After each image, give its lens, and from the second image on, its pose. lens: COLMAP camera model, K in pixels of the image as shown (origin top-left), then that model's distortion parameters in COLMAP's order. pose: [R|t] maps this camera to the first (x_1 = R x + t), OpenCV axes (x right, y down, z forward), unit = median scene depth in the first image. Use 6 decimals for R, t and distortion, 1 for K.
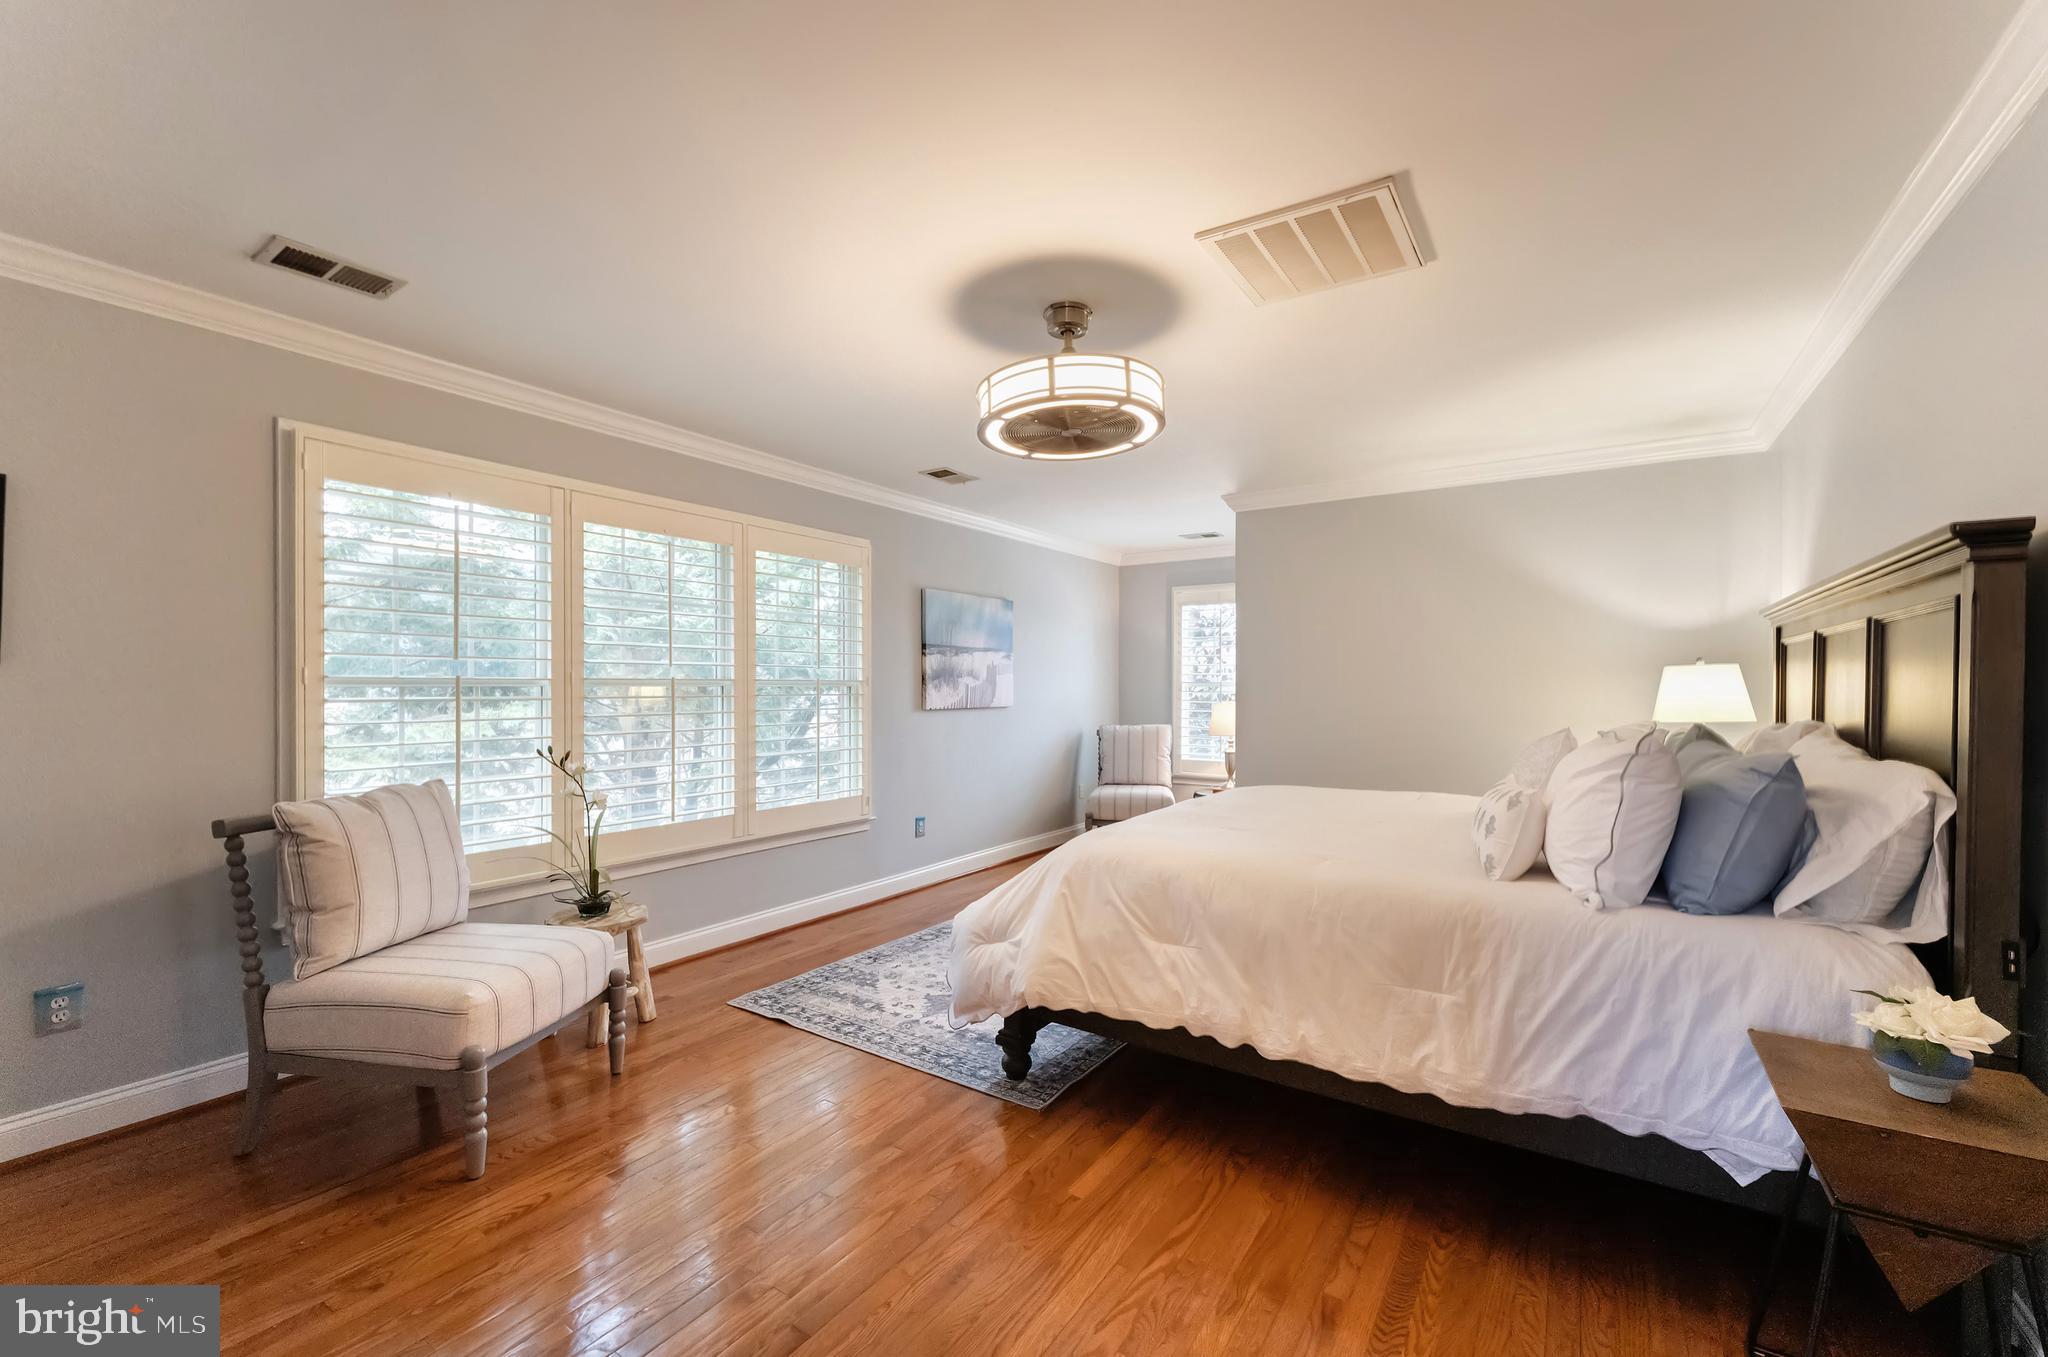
lens RADIAL K [[848.0, 0, 1007.5], [0, 848.0, 704.4], [0, 0, 1]] dist [-0.000714, -0.000088]
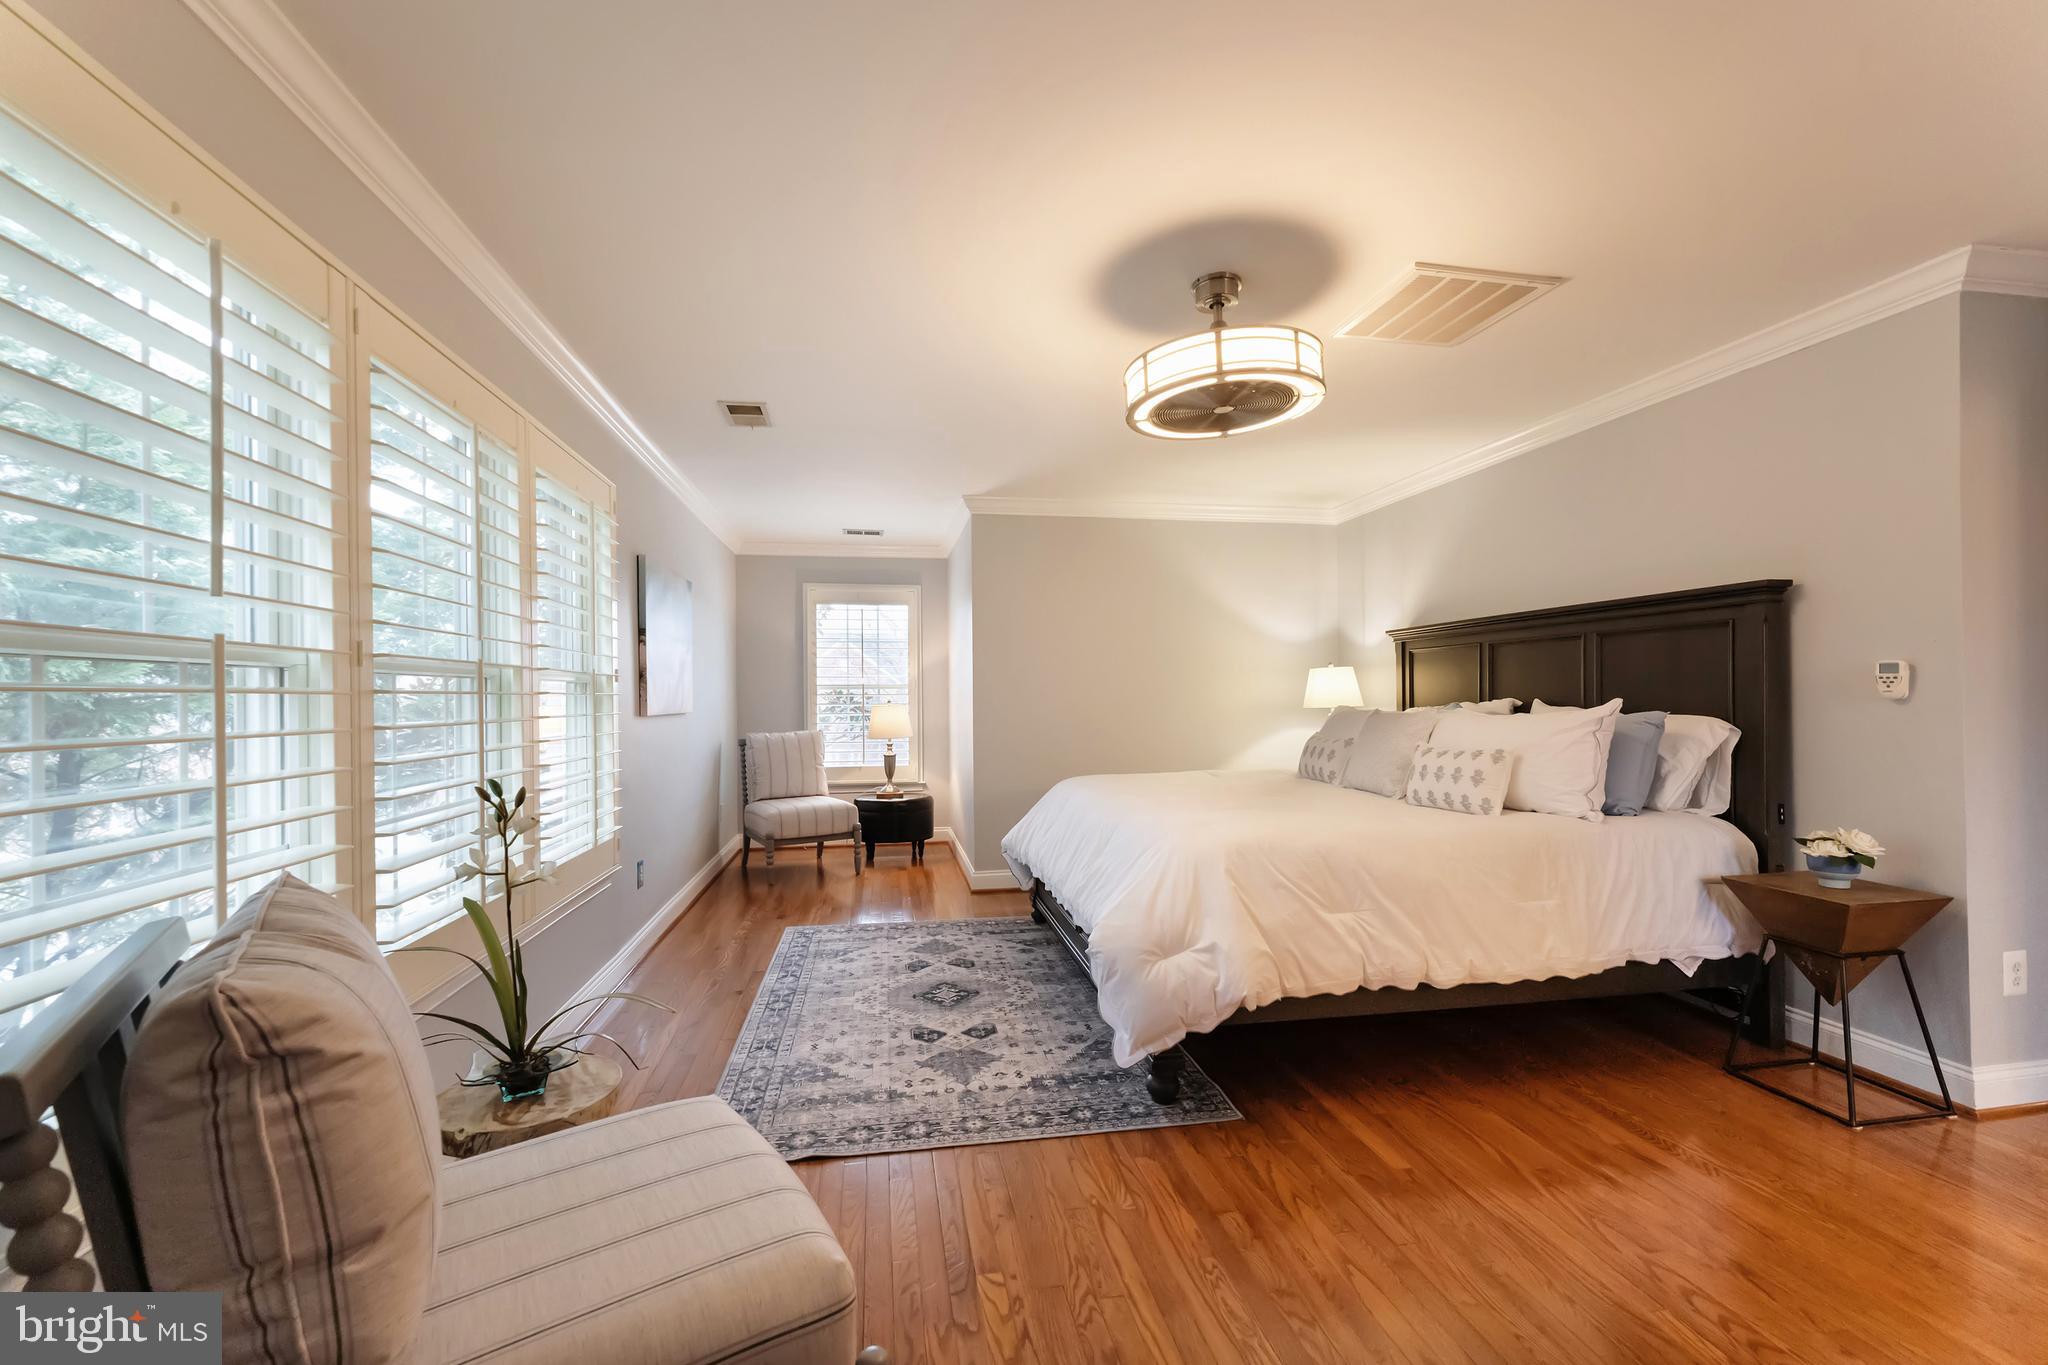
lens RADIAL K [[839.8, 0, 1023.2], [0, 839.8, 704.5], [0, 0, 1]] dist [0.001966, 0.000079]
pose [[0.716545, -0.013623, 0.697408, -0.756761], [0.024479, 0.999685, -0.005623, 0.016585], [-0.697111, 0.021101, 0.716653, 0.473327]]
